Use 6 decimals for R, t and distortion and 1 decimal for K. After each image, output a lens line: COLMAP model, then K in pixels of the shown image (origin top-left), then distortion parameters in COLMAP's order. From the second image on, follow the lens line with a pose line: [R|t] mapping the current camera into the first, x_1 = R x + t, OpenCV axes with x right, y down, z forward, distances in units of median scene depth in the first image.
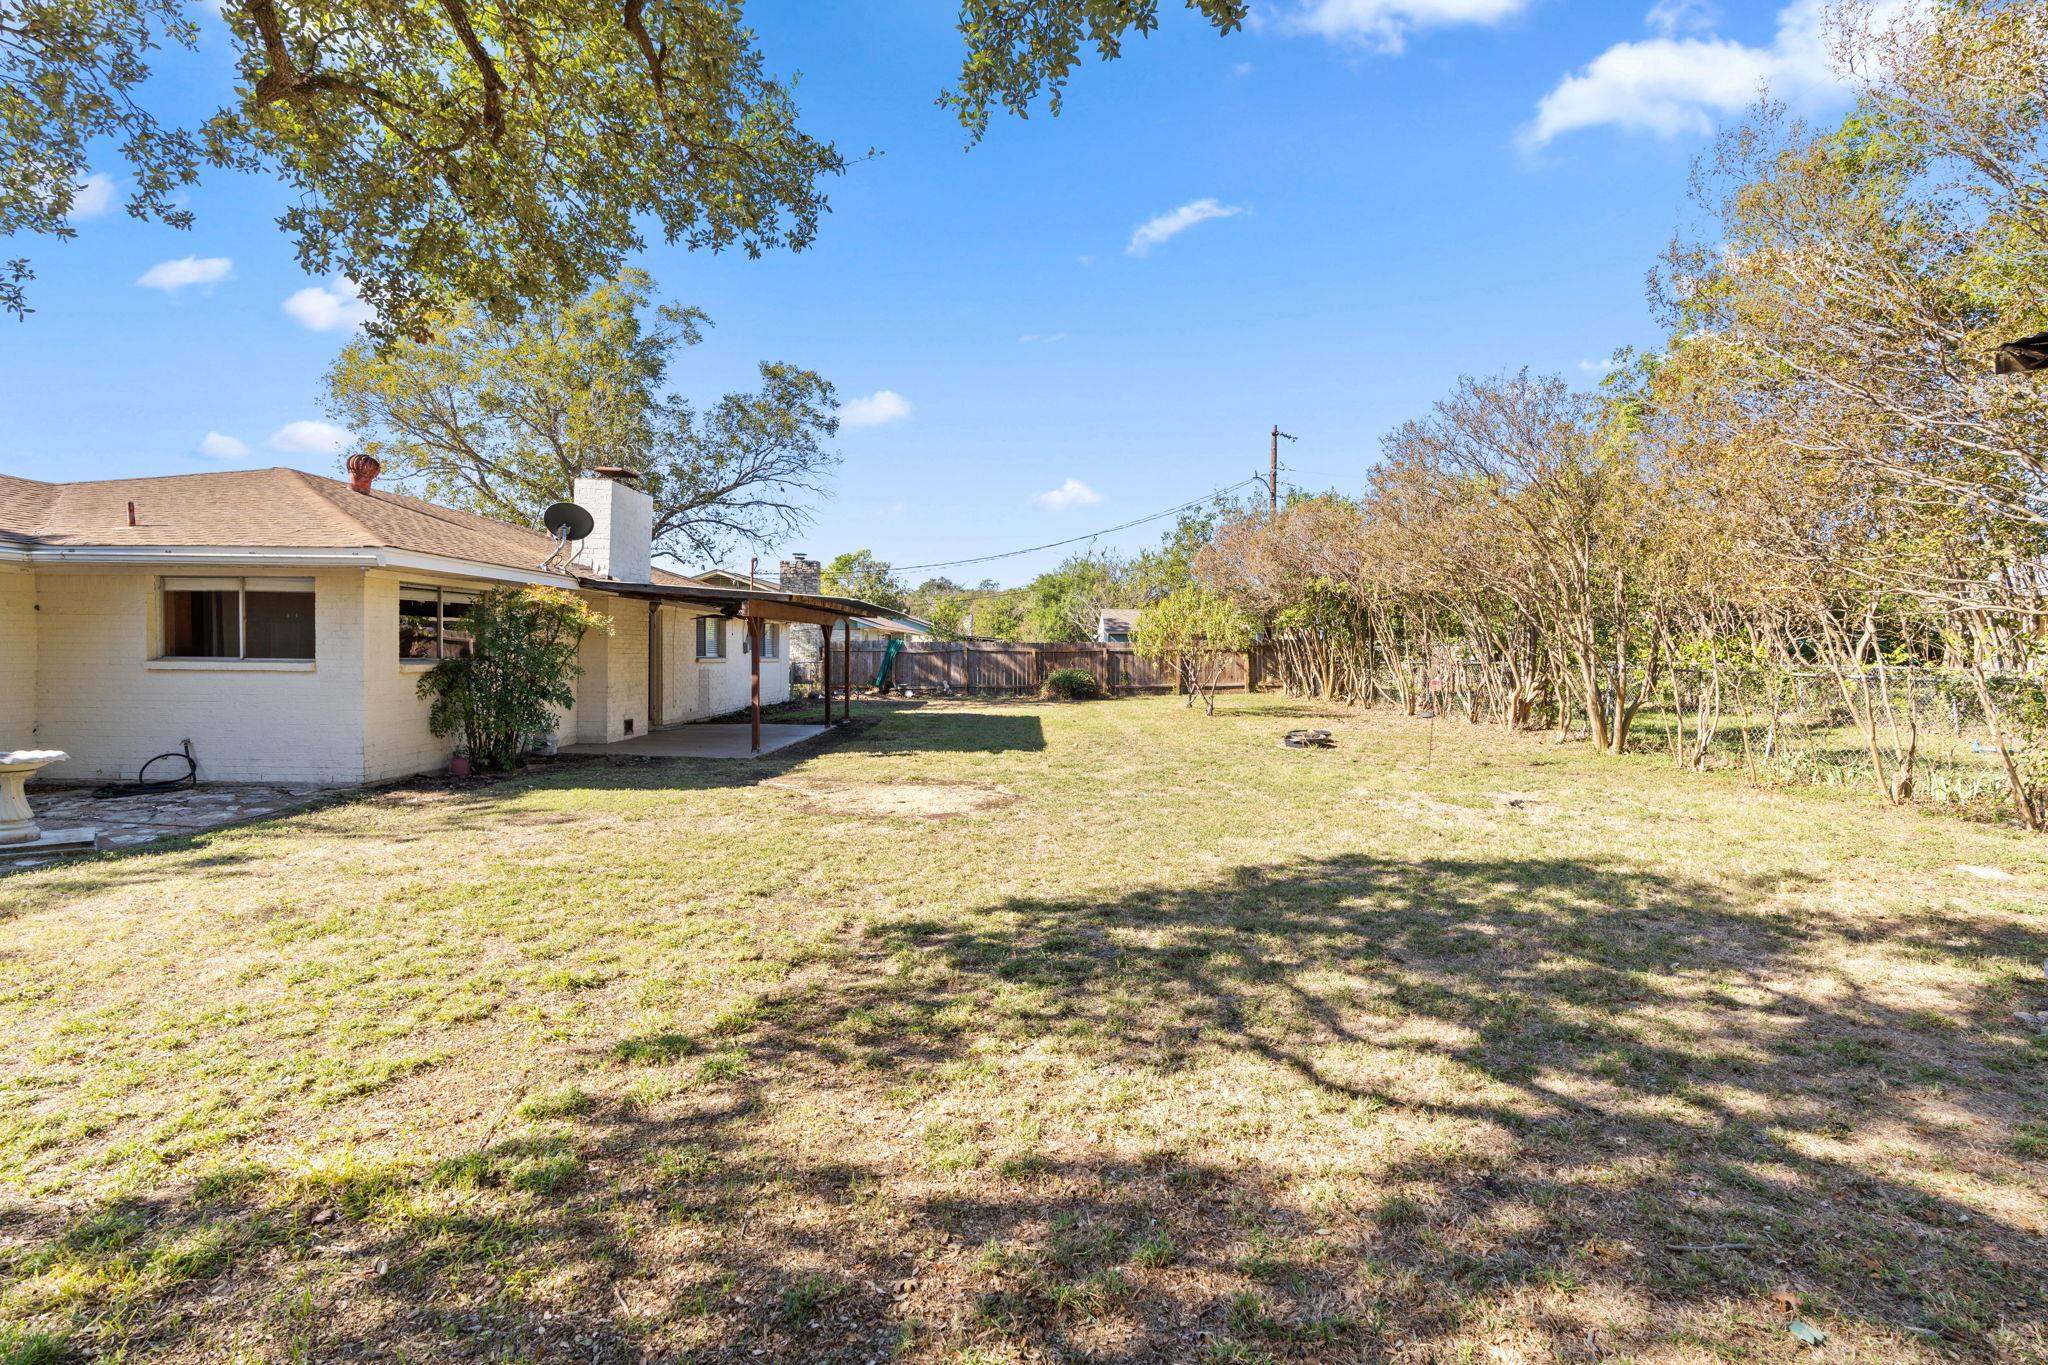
lens RADIAL K [[928.2, 0, 1008.5], [0, 928.2, 659.8], [0, 0, 1]] dist [-0.004057, 0.000933]
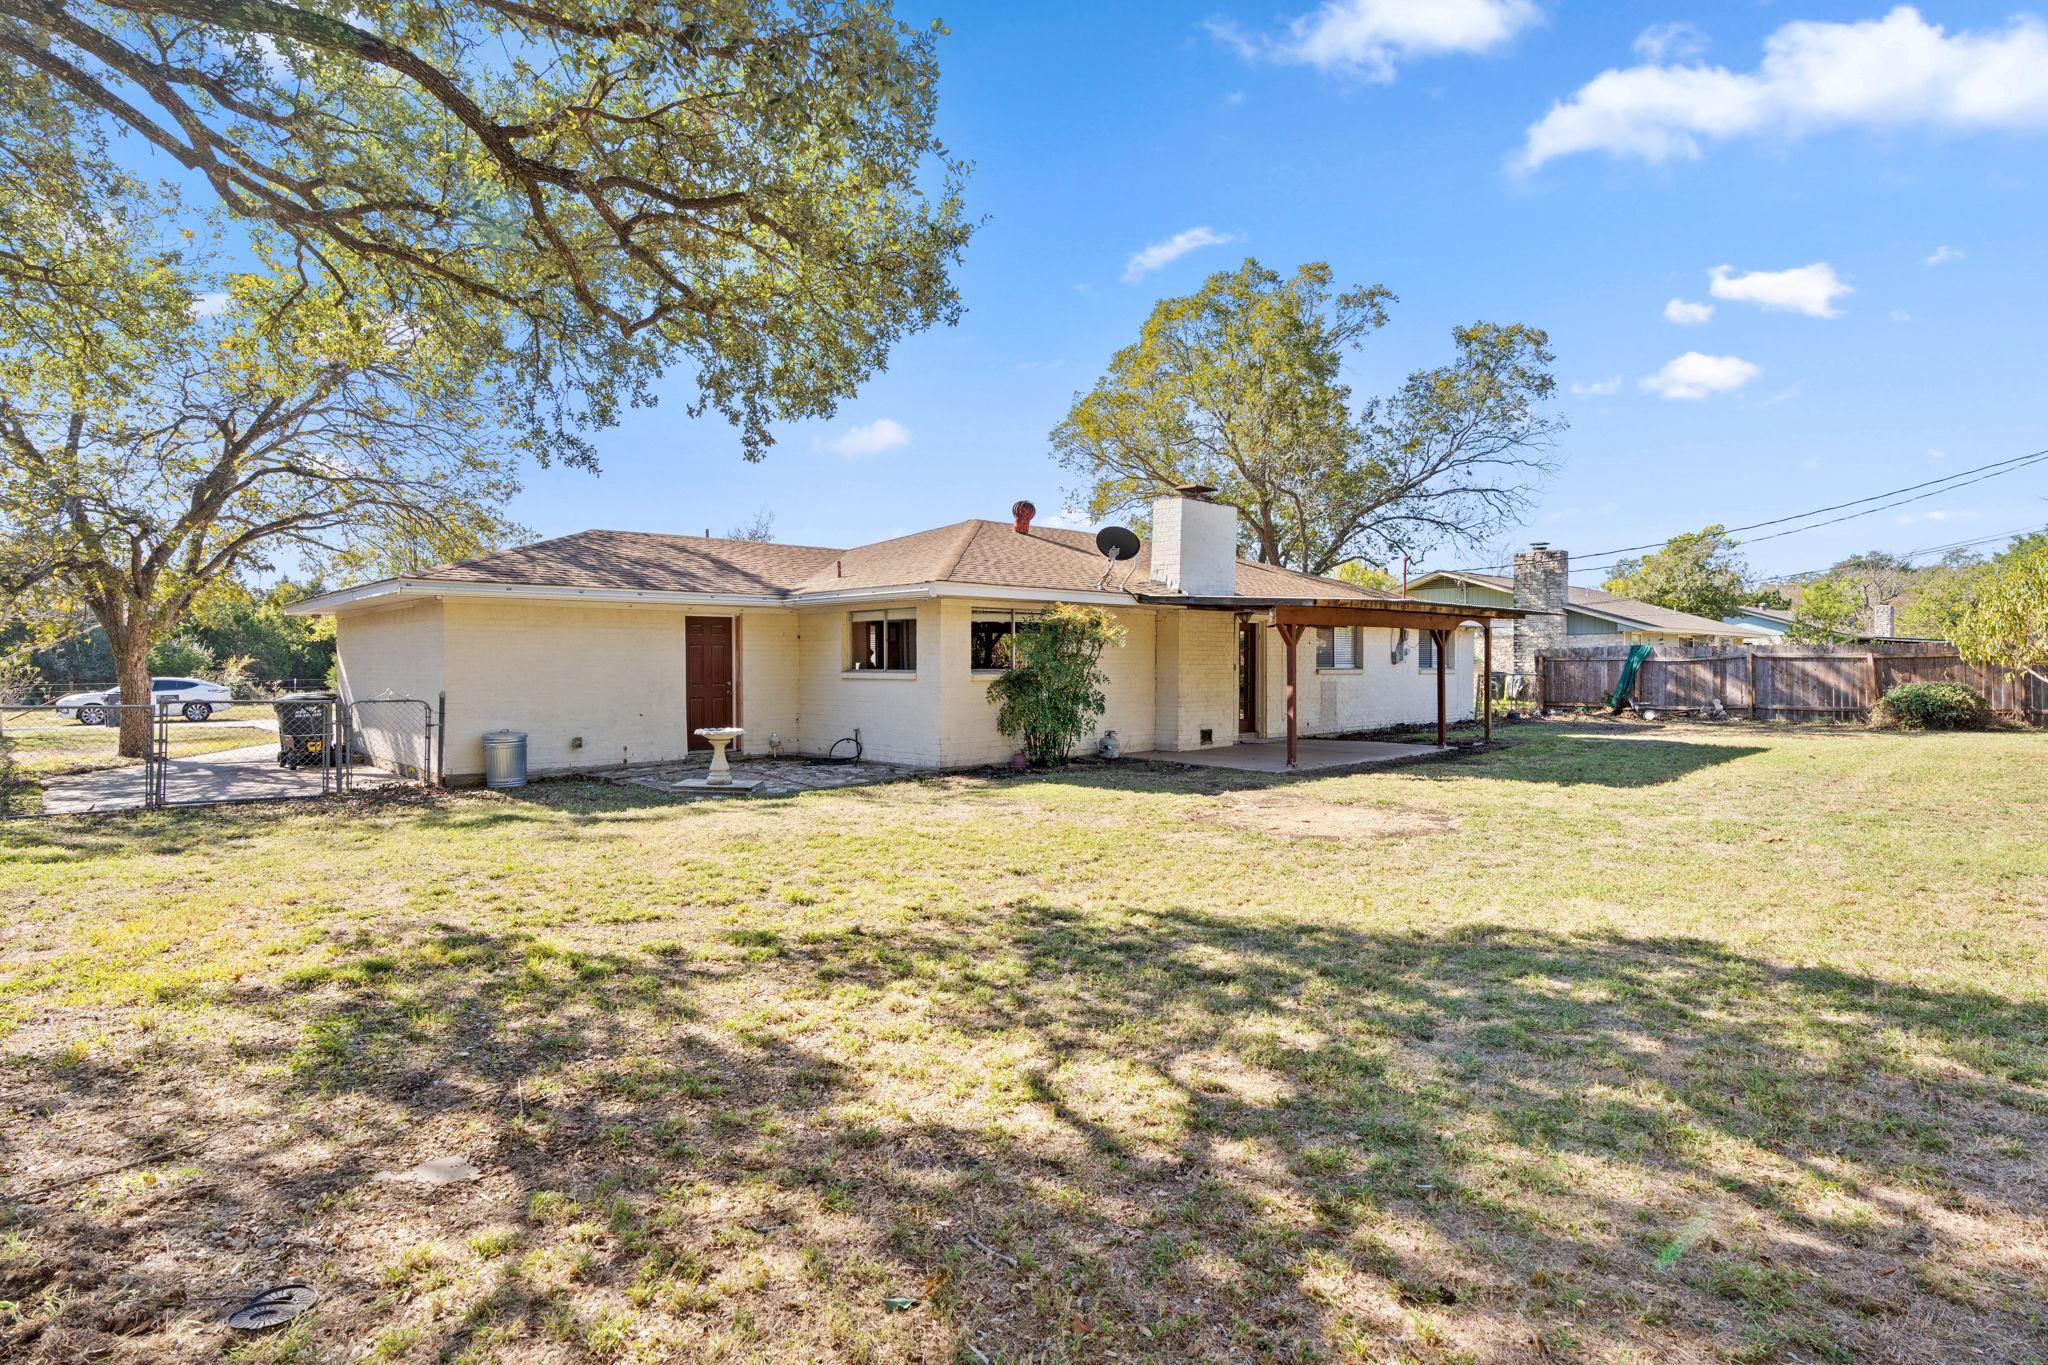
lens RADIAL K [[1056.8, 0, 1023.9], [0, 1056.8, 670.5], [0, 0, 1]] dist [-0.003328, 0.000708]
pose [[0.700419, -0.005884, -0.713707, 0.394989], [0.002716, 0.999981, -0.005579, 0.007945], [0.713727, 0.001969, 0.700422, 0.062207]]
